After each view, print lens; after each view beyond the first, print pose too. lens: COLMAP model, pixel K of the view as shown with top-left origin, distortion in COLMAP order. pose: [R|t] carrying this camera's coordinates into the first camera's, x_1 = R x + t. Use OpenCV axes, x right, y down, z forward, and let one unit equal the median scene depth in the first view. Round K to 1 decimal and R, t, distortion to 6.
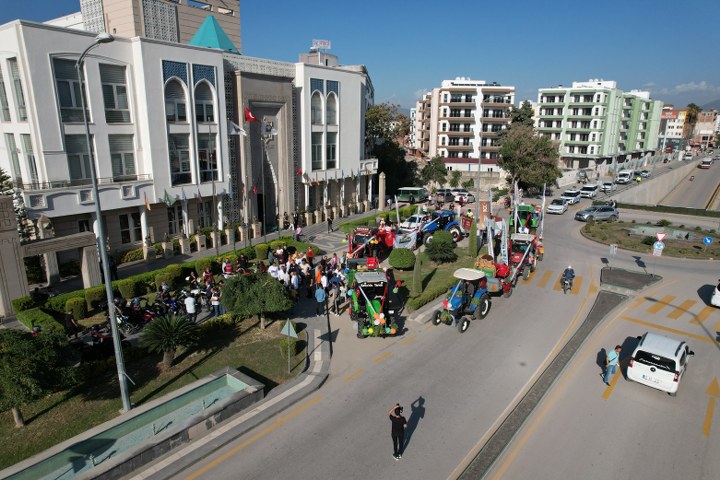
lens RADIAL K [[459.6, 0, 360.0], [0, 459.6, 240.0], [0, 0, 1]] dist [-0.097400, 0.082924]
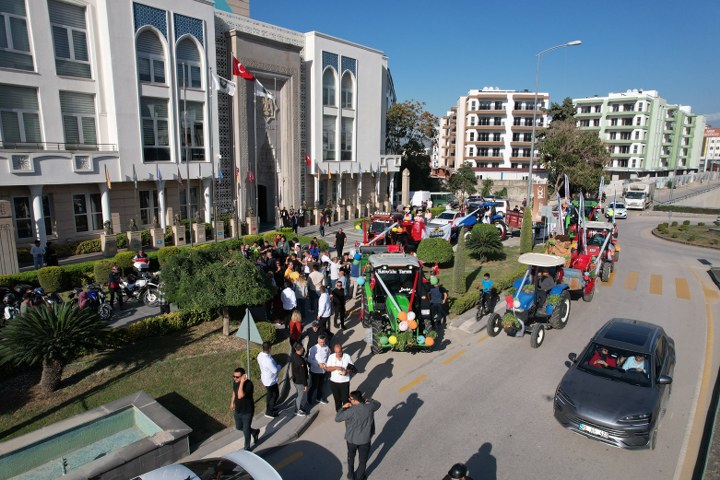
lens RADIAL K [[459.6, 0, 360.0], [0, 459.6, 240.0], [0, 0, 1]] dist [-0.097400, 0.082924]
pose [[0.998945, 0.009225, -0.044986, 0.003048], [-0.012034, 0.997966, -0.062596, 0.056126], [0.044317, 0.063071, 0.997025, 0.204927]]
